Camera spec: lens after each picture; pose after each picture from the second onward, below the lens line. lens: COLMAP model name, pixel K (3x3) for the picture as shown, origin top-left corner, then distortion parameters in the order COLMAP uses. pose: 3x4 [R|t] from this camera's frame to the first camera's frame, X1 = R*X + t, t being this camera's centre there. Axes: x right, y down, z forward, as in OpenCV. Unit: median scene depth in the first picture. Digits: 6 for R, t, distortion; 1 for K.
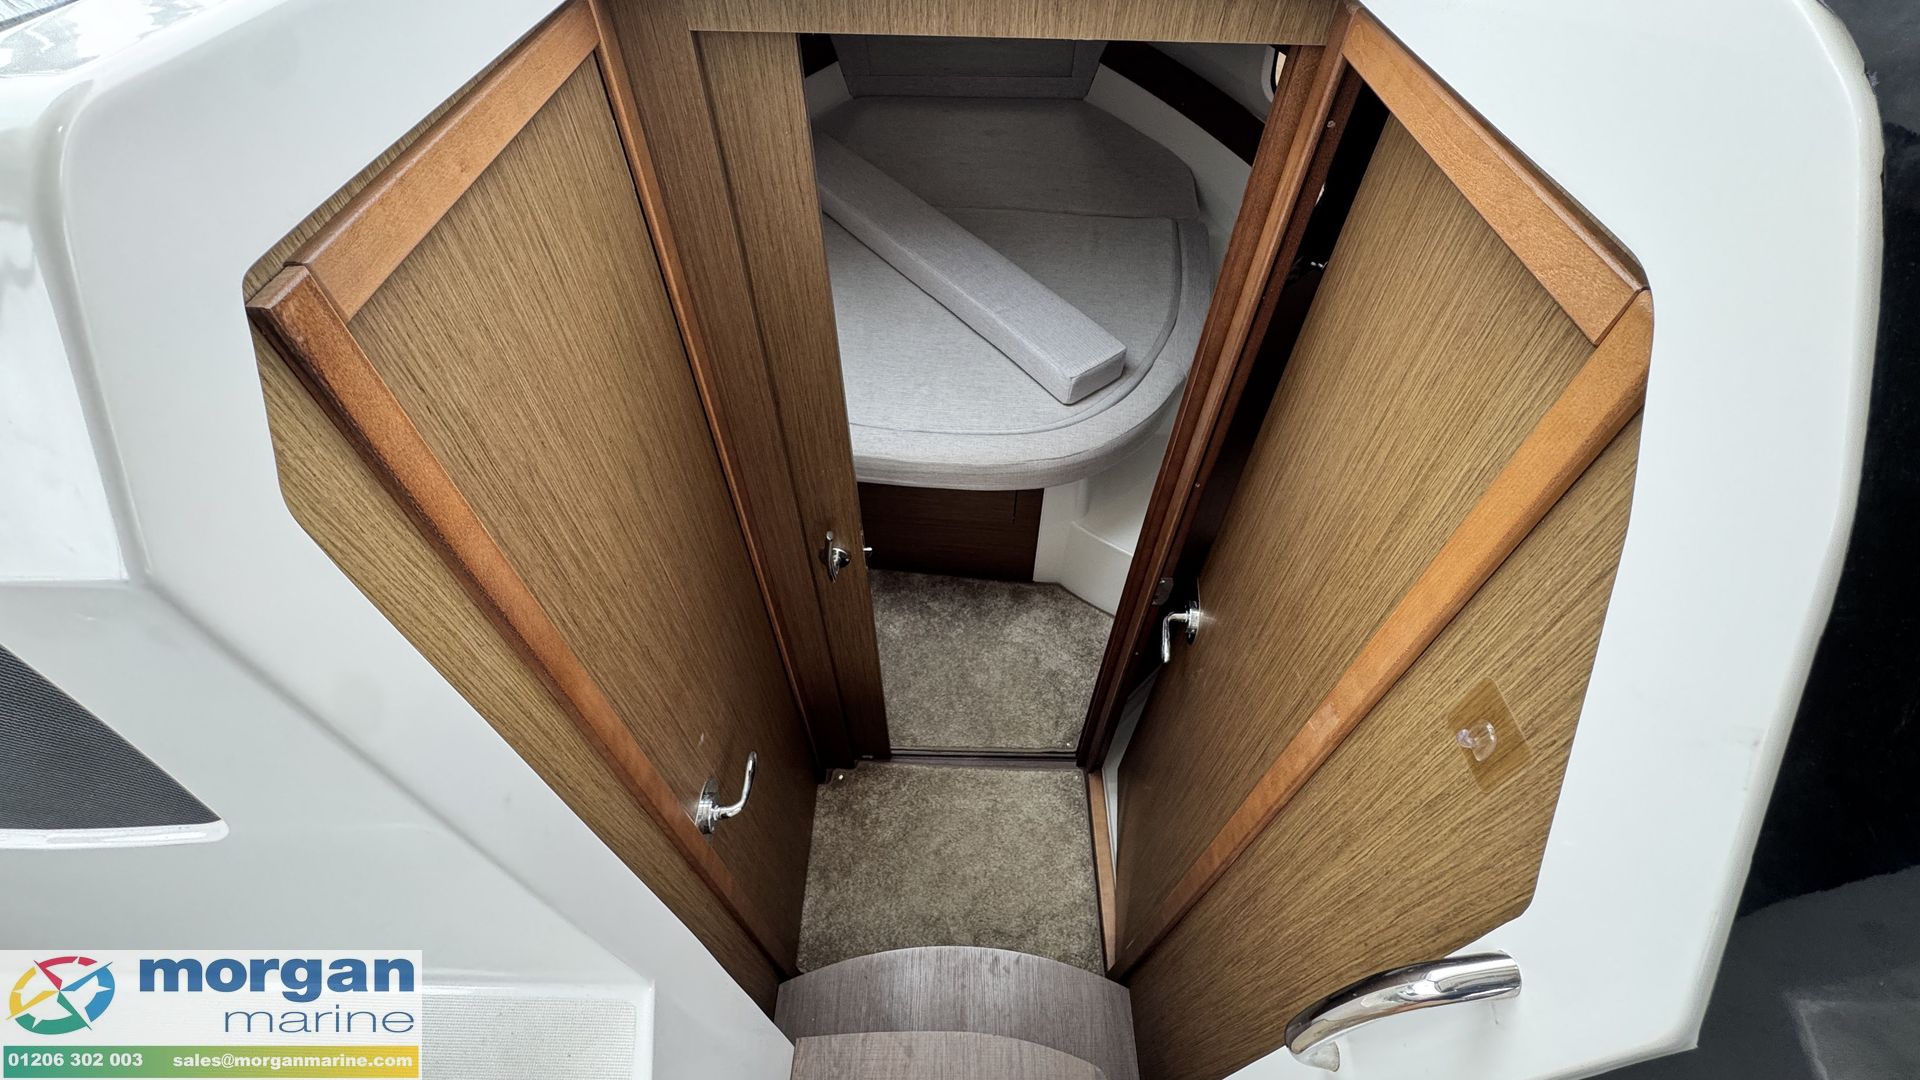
lens RADIAL K [[768.5, 0, 960.0], [0, 768.5, 540.0], [0, 0, 1]] dist [-0.006798, 0.000318]
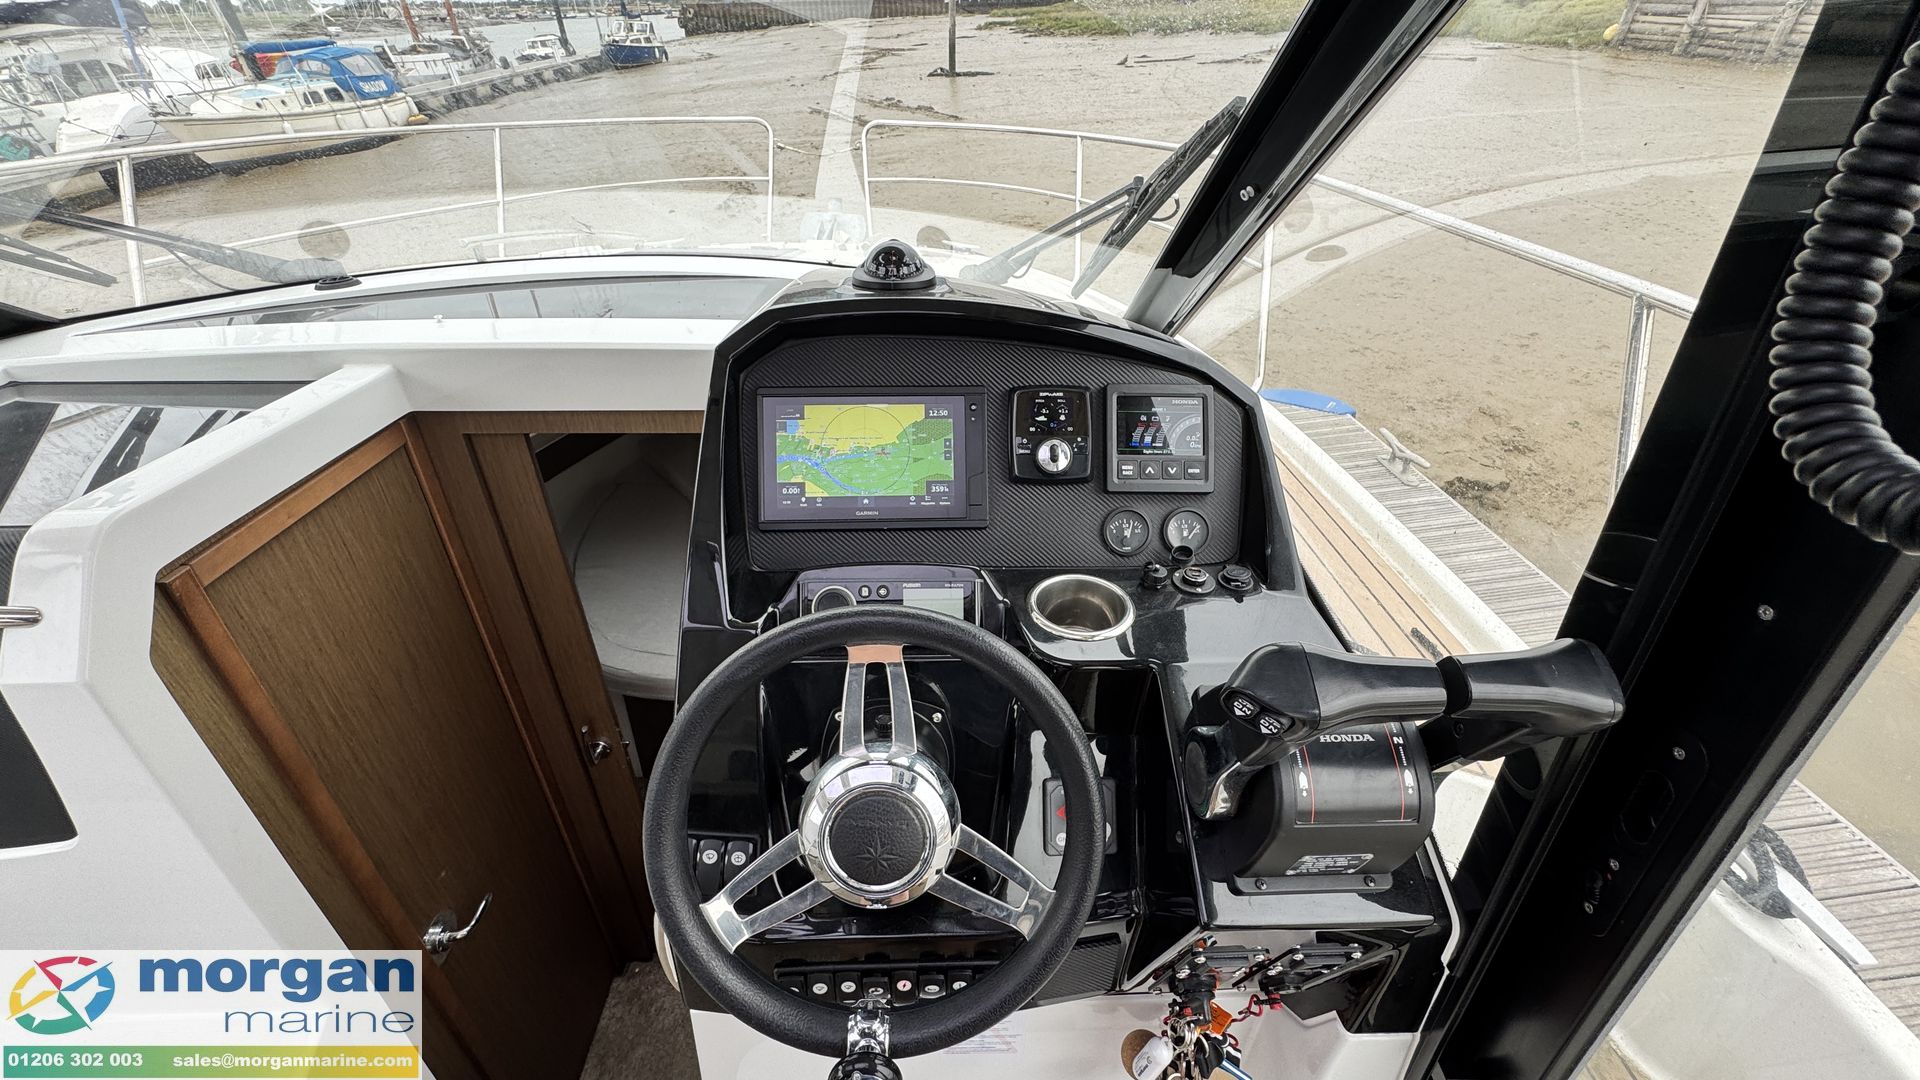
lens RADIAL K [[768.5, 0, 960.0], [0, 768.5, 540.0], [0, 0, 1]] dist [-0.006798, 0.000318]
pose [[0.999288, -0.021902, 0.030707, 0.840572], [0.030412, 0.949435, -0.312488, 0.219642], [-0.022310, 0.313200, 0.949425, -0.764752]]
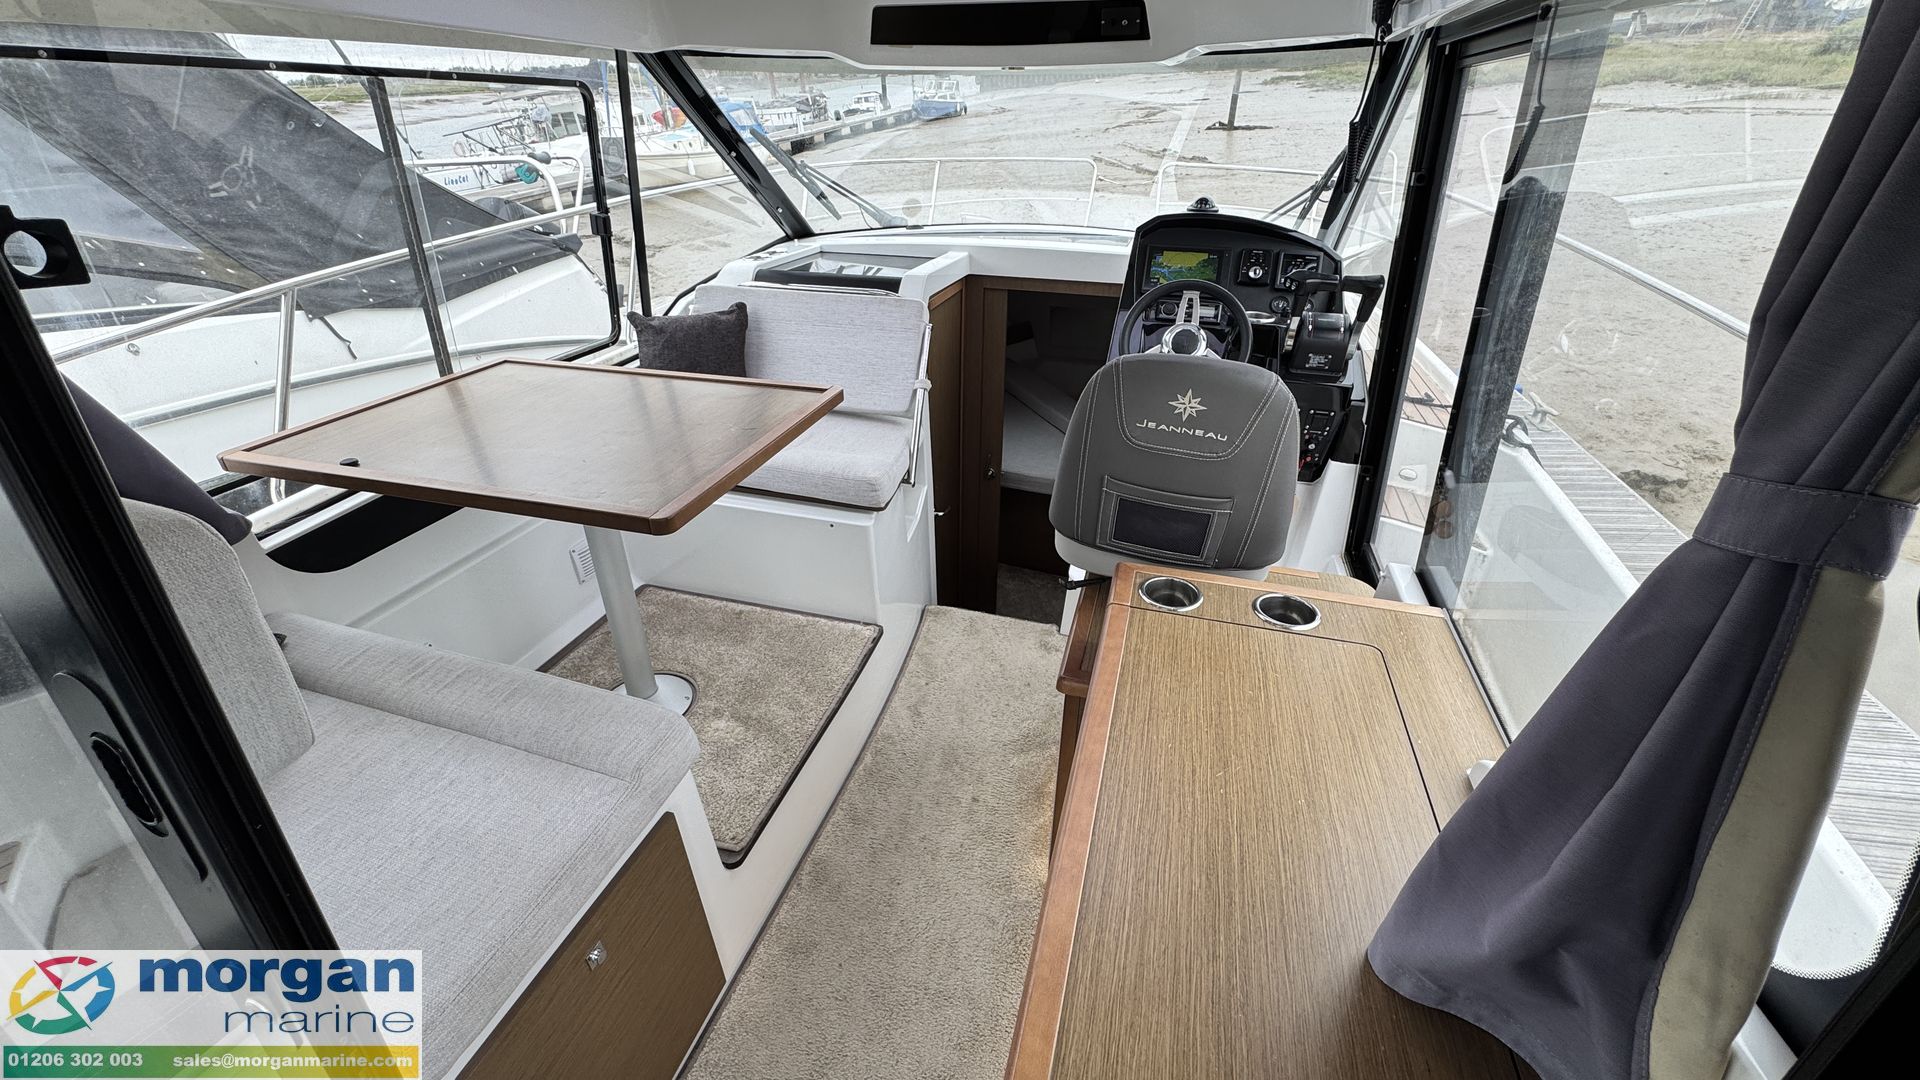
lens RADIAL K [[765.2, 0, 961.2], [0, 765.2, 537.8], [0, 0, 1]] dist [-0.003484, 0.000061]
pose [[0.963557, 0.128139, -0.234815, 0.728006], [-0.204514, 0.918700, -0.337881, 2.152699], [0.172429, 0.373591, 0.911426, -2.458996]]
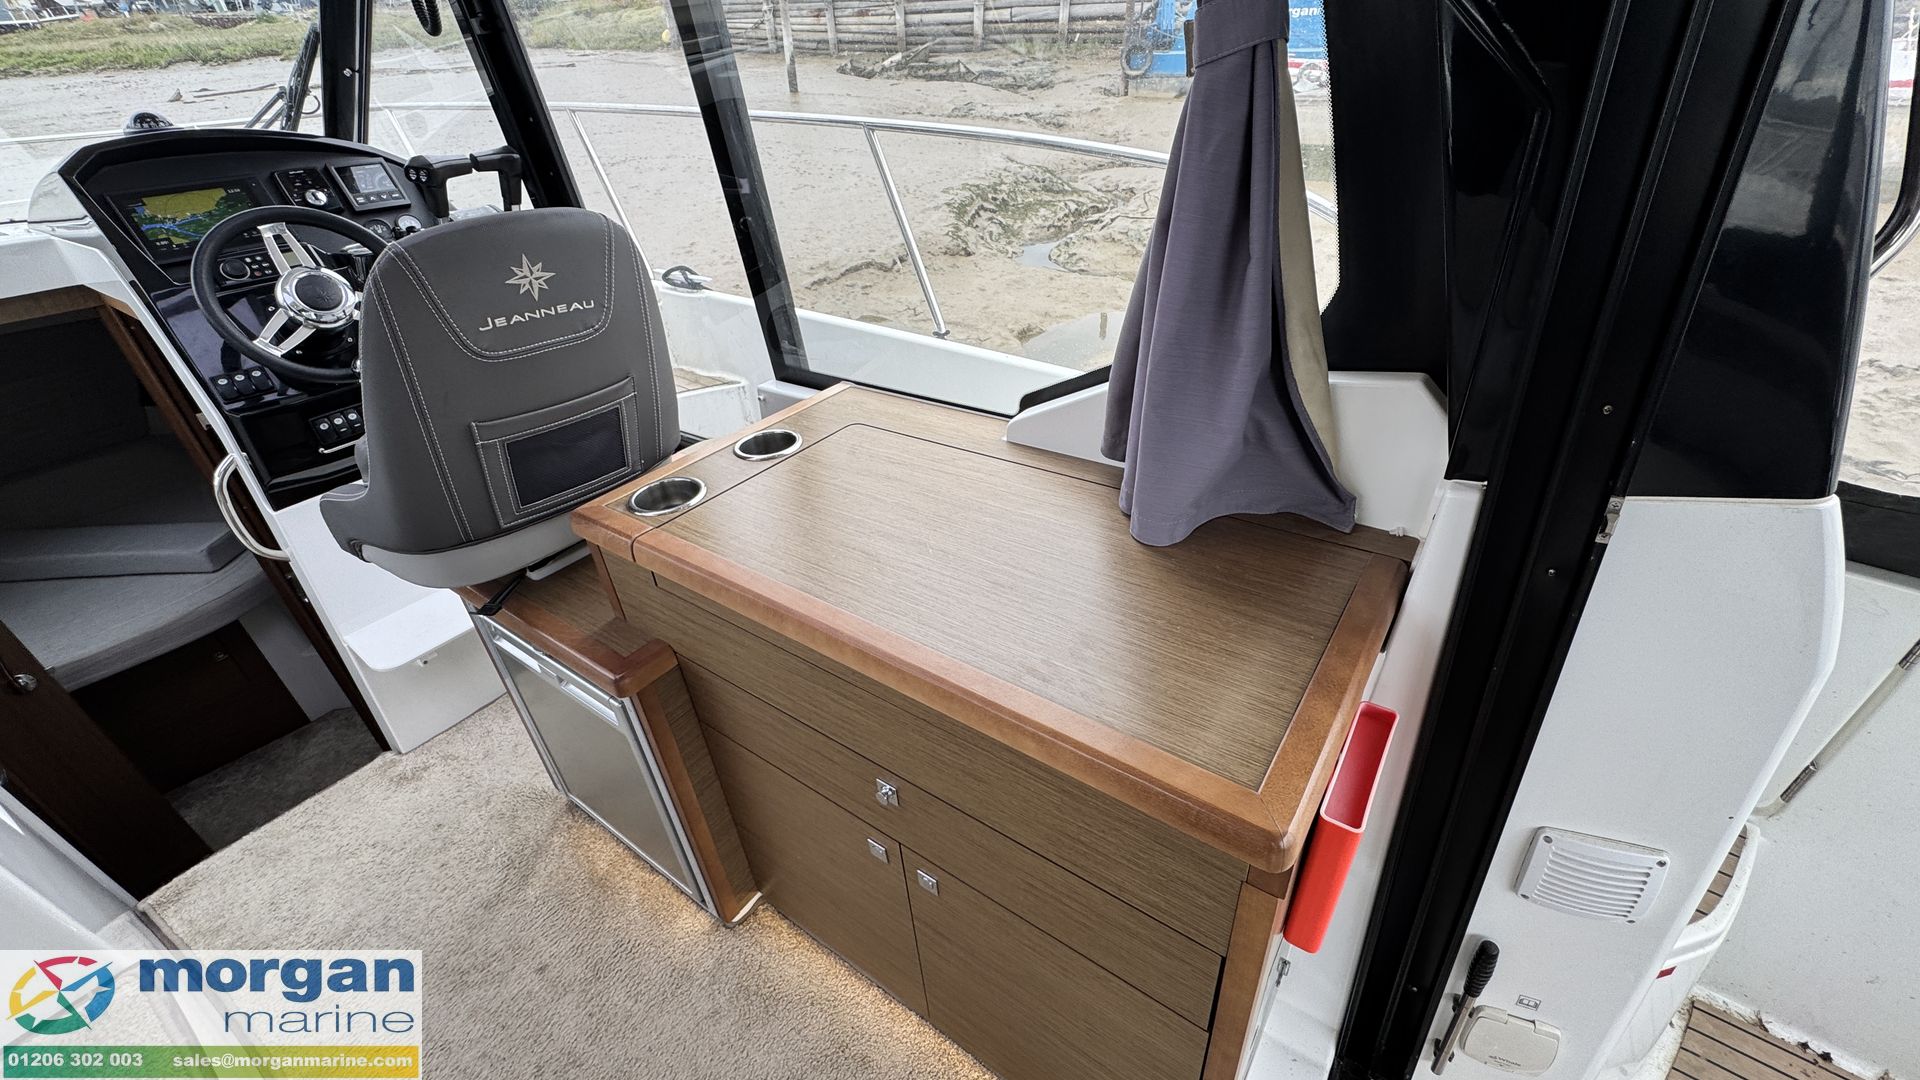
lens RADIAL K [[765.2, 0, 961.2], [0, 765.2, 537.8], [0, 0, 1]] dist [-0.003484, 0.000061]
pose [[0.577614, -0.474063, 0.664550, 0.067785], [0.666356, 0.744062, -0.048400, 2.063002], [-0.471522, 0.470783, 0.745675, -1.972943]]
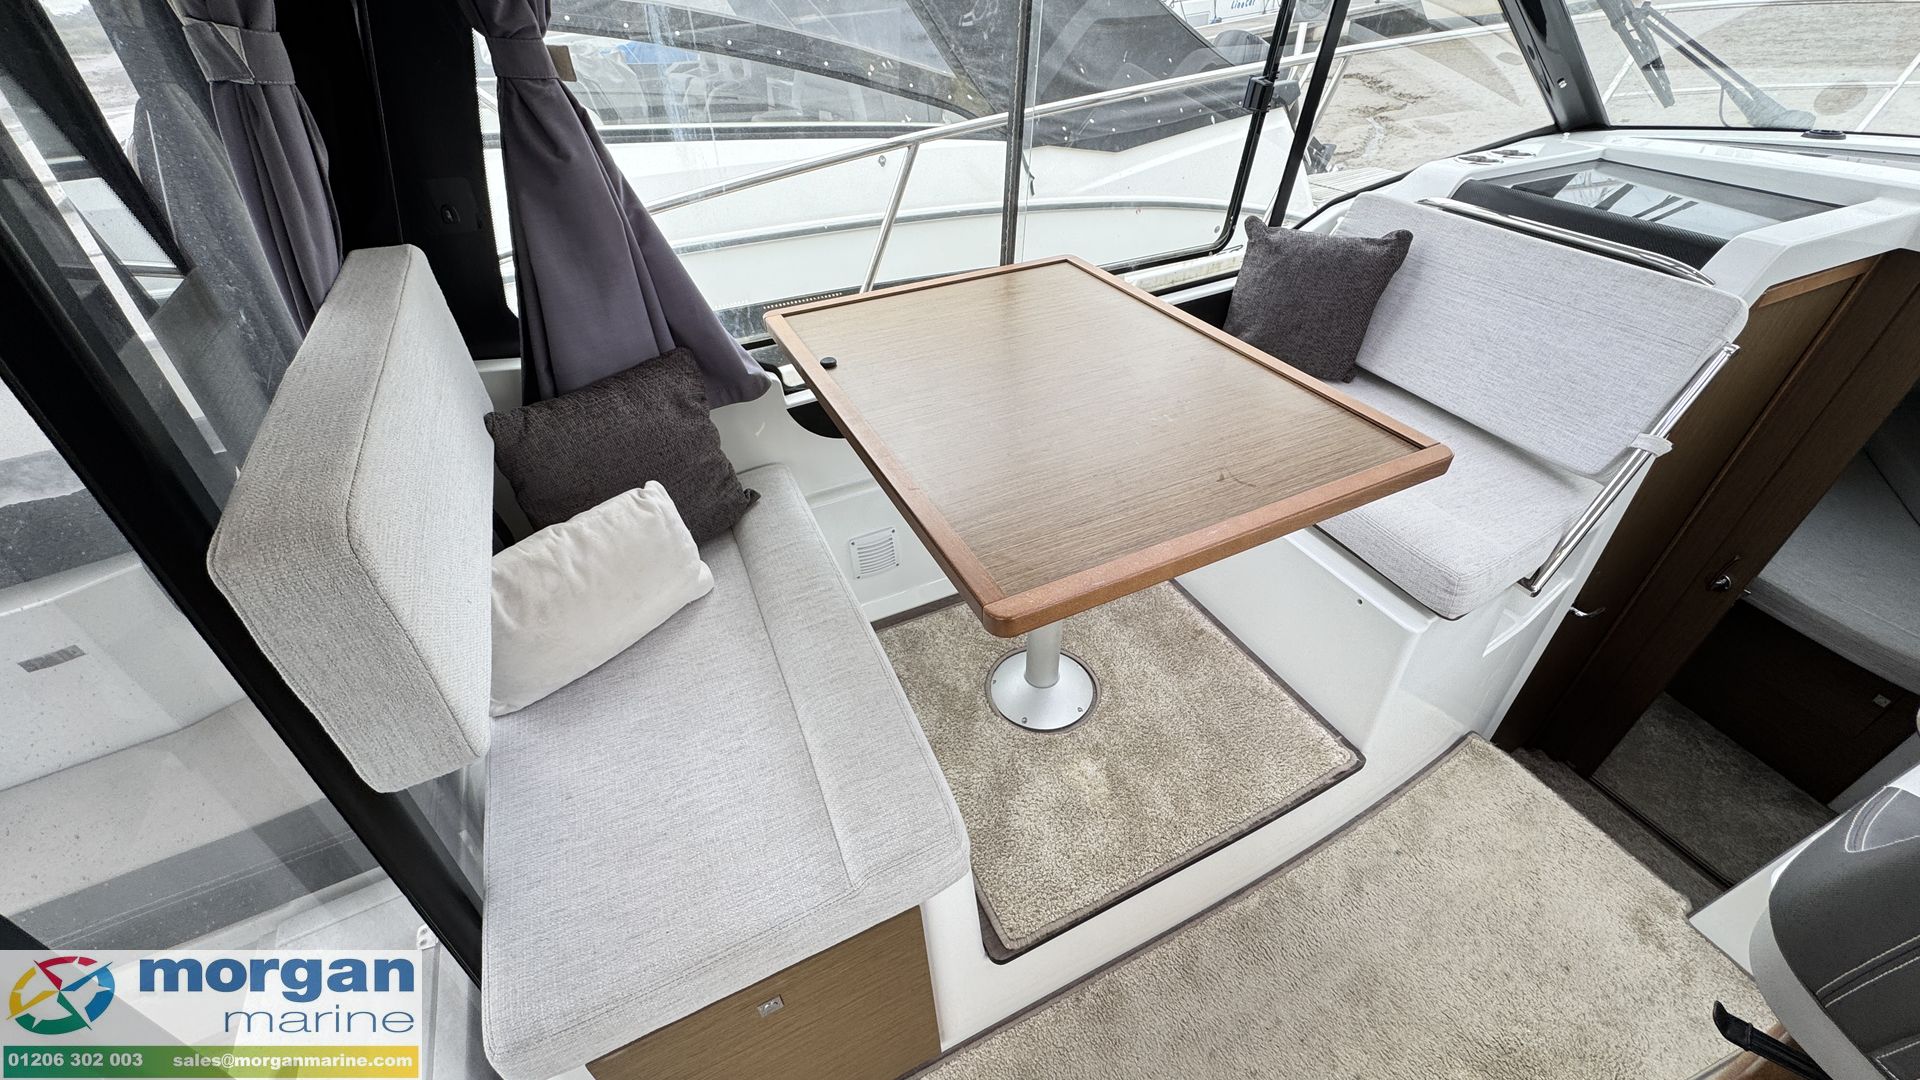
lens RADIAL K [[764.0, 0, 960.1], [0, 764.0, 537.3], [0, 0, 1]] dist [-0.003059, 0.000088]
pose [[0.439124, 0.541761, -0.716704, 0.415410], [-0.670105, 0.728870, 0.140384, 1.482569], [0.598439, 0.418621, 0.683101, -1.912405]]
